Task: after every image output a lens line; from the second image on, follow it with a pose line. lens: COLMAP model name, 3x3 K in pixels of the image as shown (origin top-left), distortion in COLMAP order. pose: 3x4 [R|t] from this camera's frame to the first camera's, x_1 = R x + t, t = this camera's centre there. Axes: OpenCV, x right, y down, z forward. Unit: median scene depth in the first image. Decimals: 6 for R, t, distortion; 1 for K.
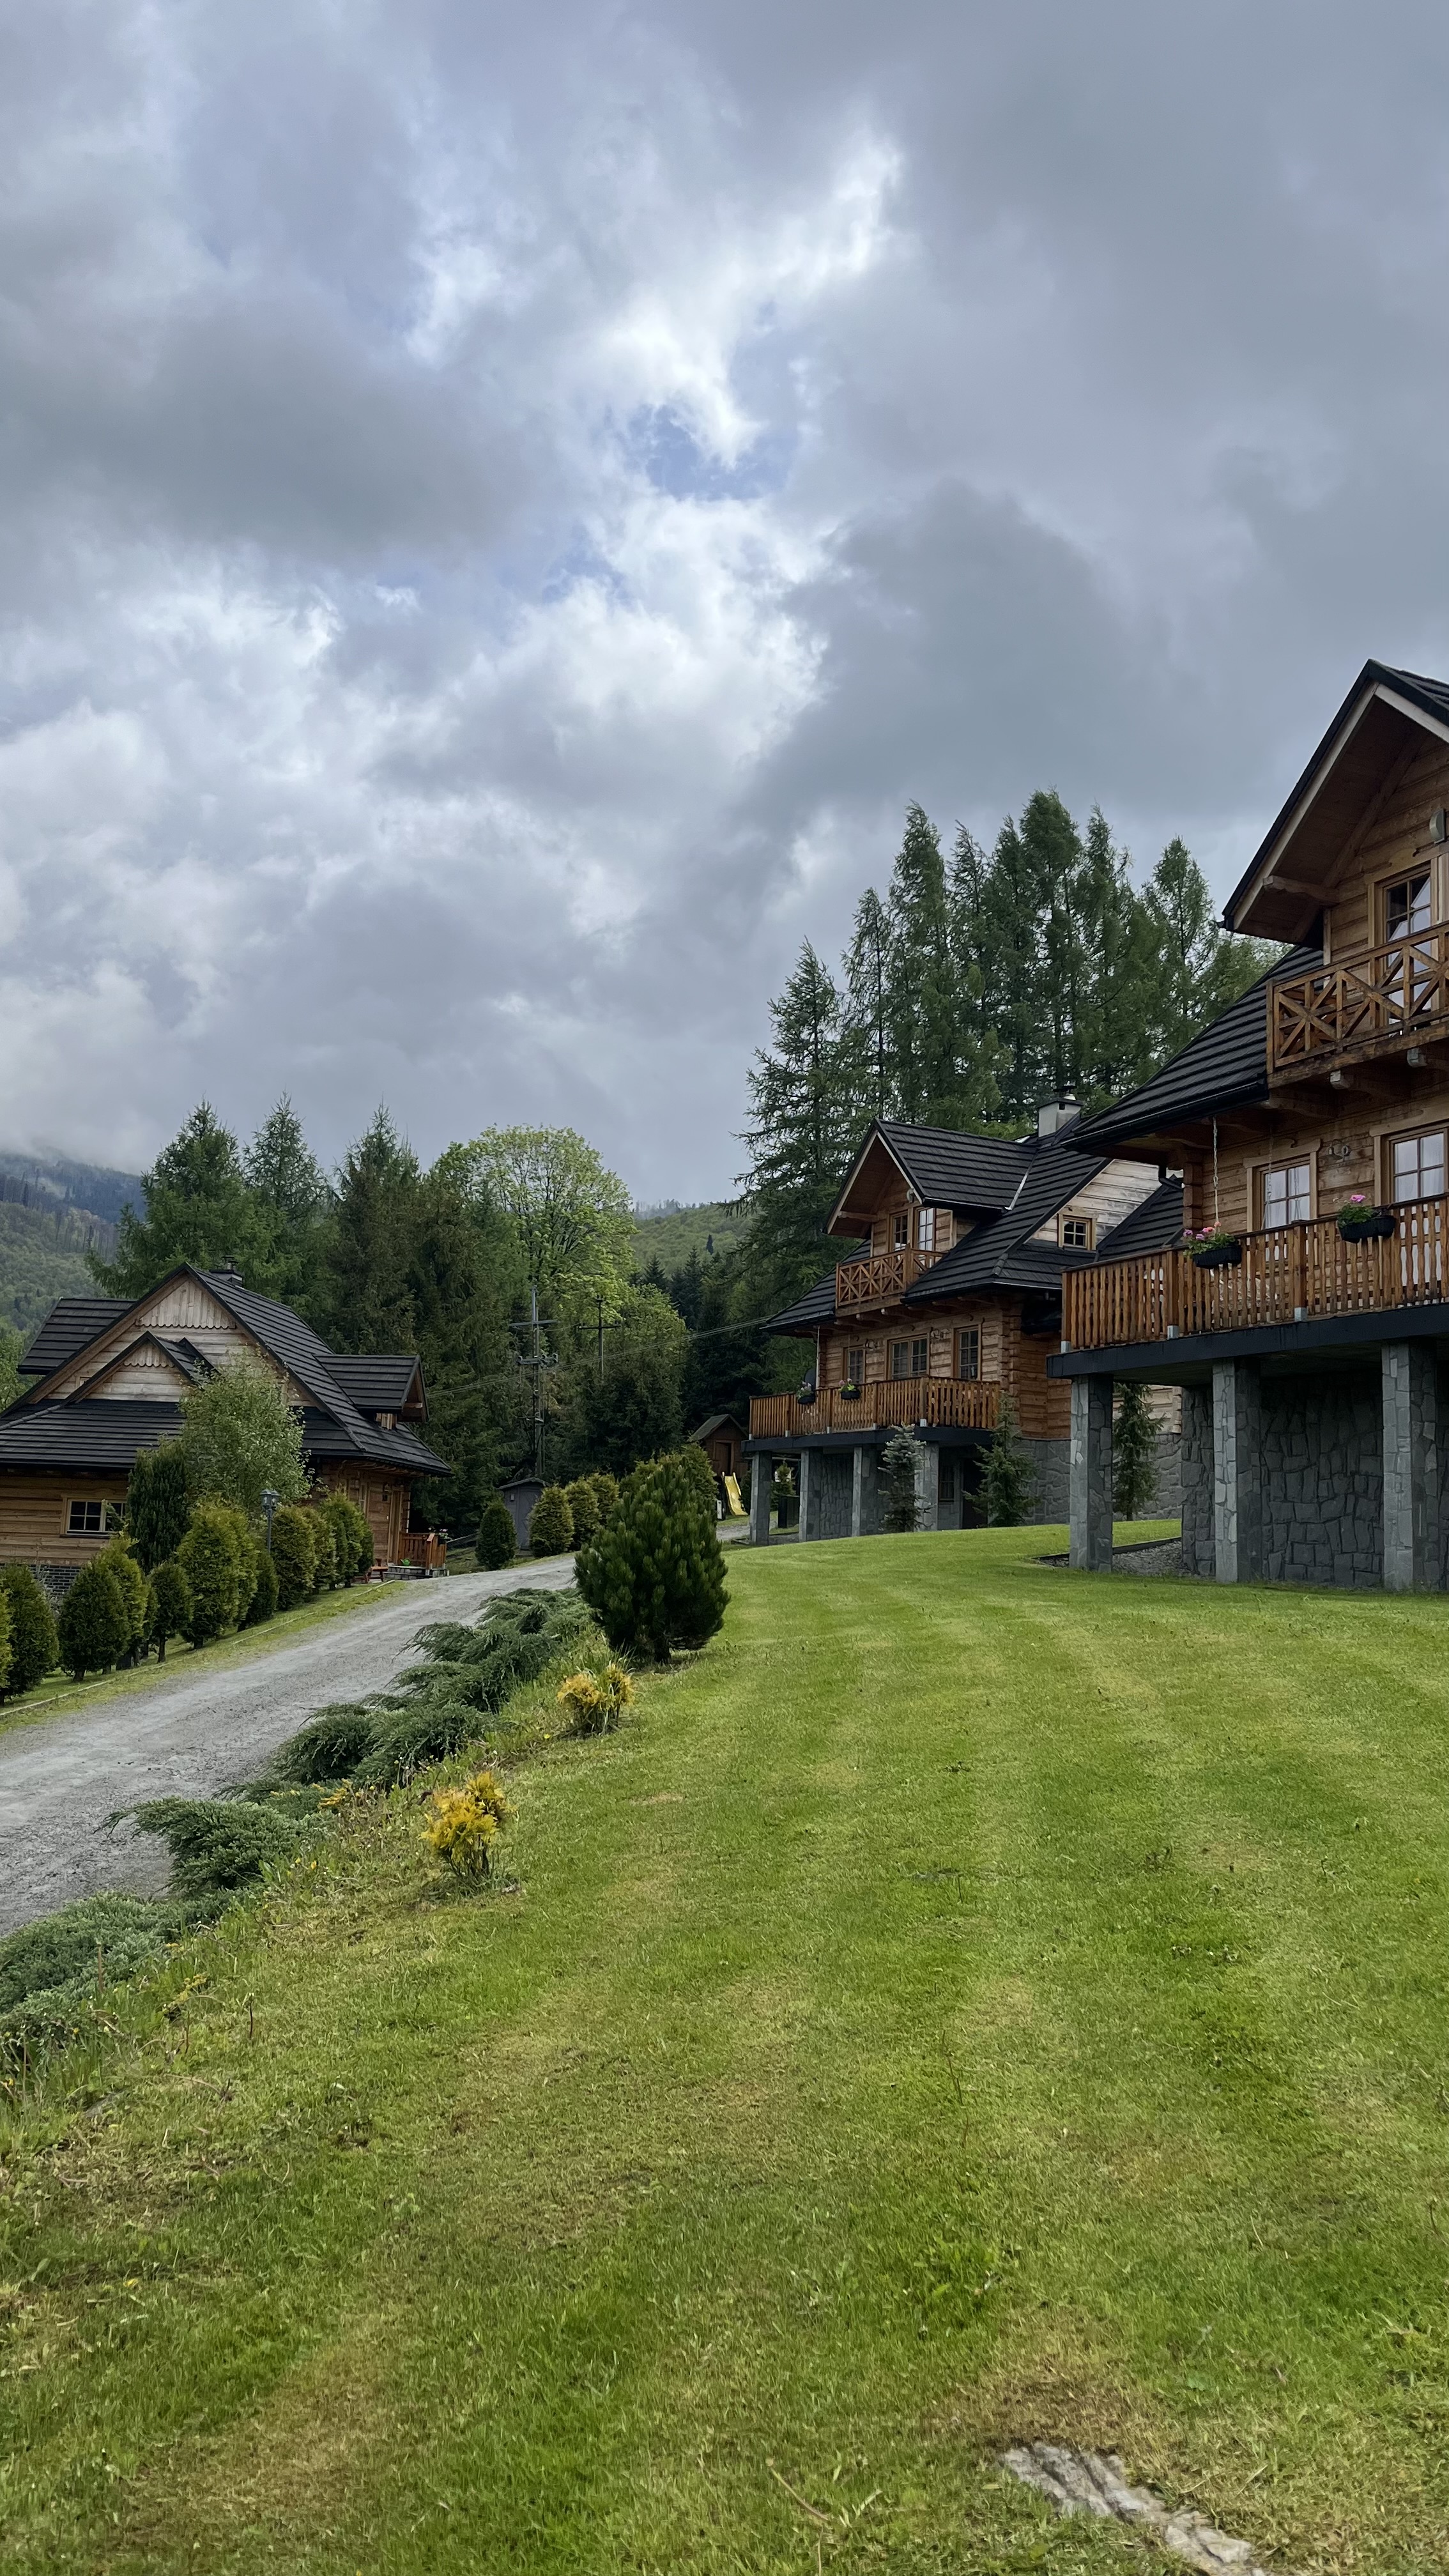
lens RADIAL K [[1920.5, 0, 724.5], [0, 1920.5, 1288.0], [0, 0, 1]] dist [0.053461, 0.000393]
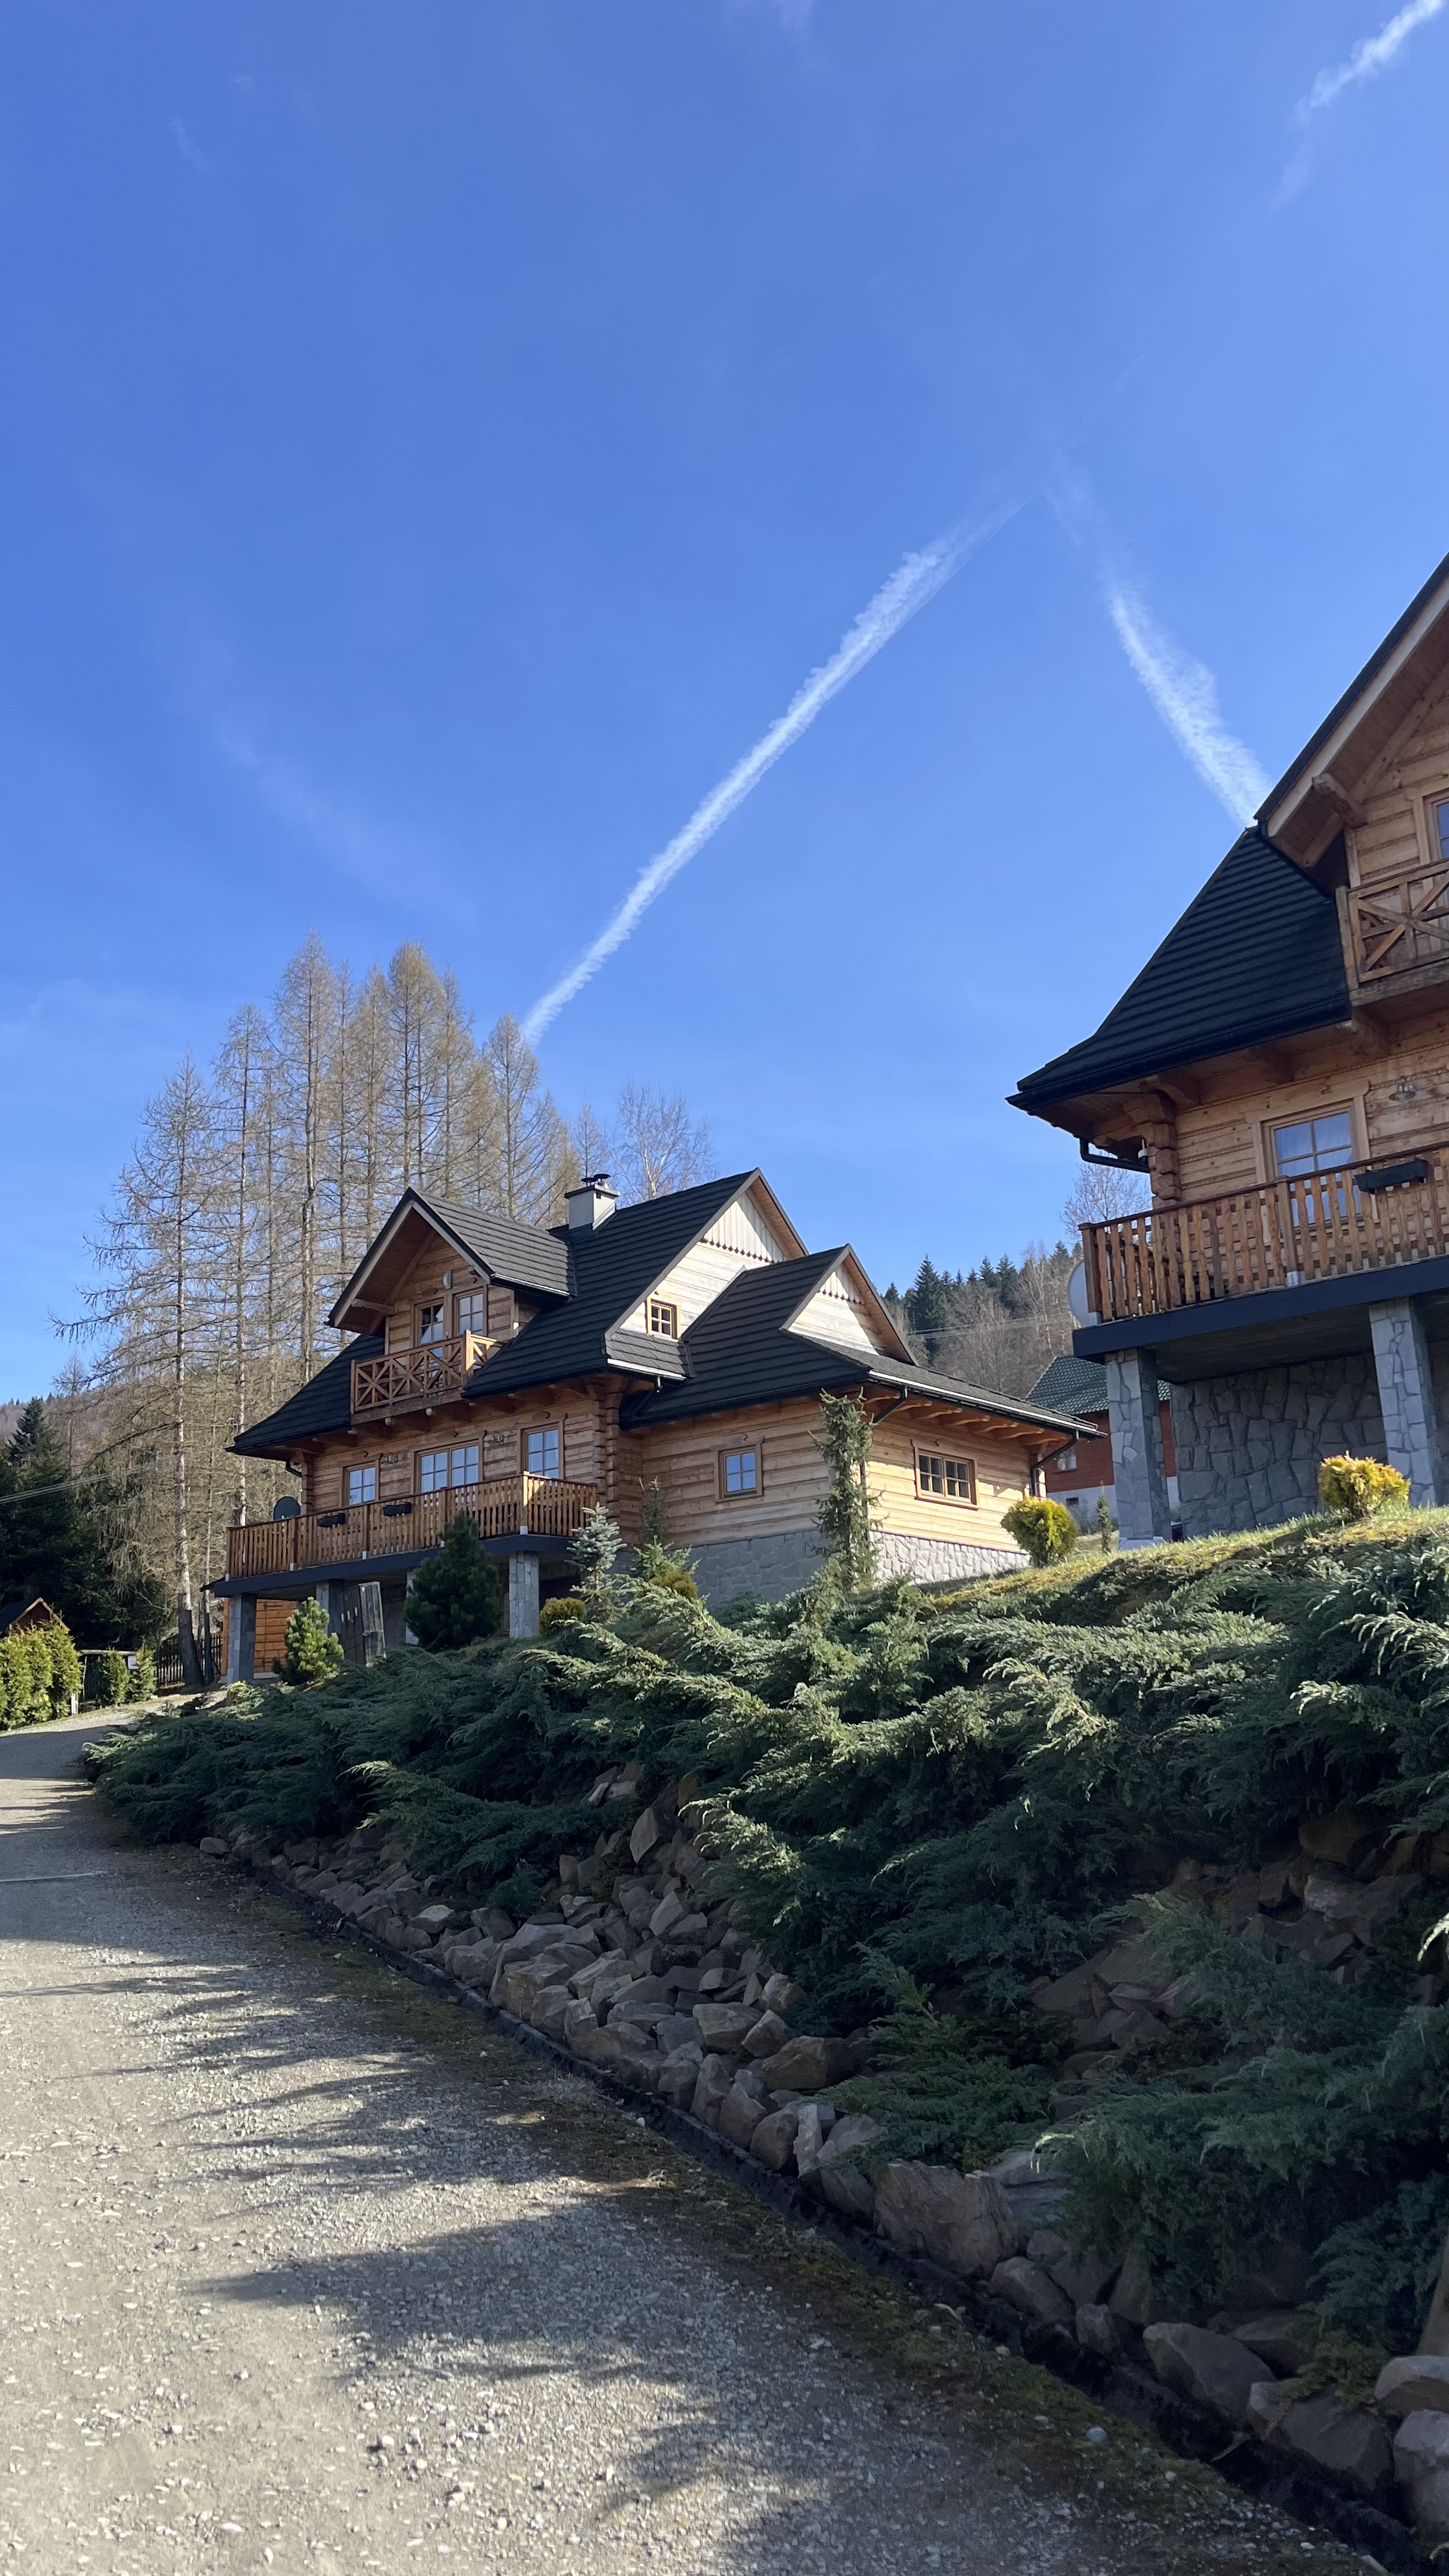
lens RADIAL K [[1920.5, 0, 724.5], [0, 1920.5, 1288.0], [0, 0, 1]] dist [0.053461, 0.000393]
pose [[0.912941, 0.046006, 0.405489, -0.274175], [0.000014, 0.993622, -0.112766, 0.102563], [-0.408091, 0.102955, 0.907118, 0.311260]]
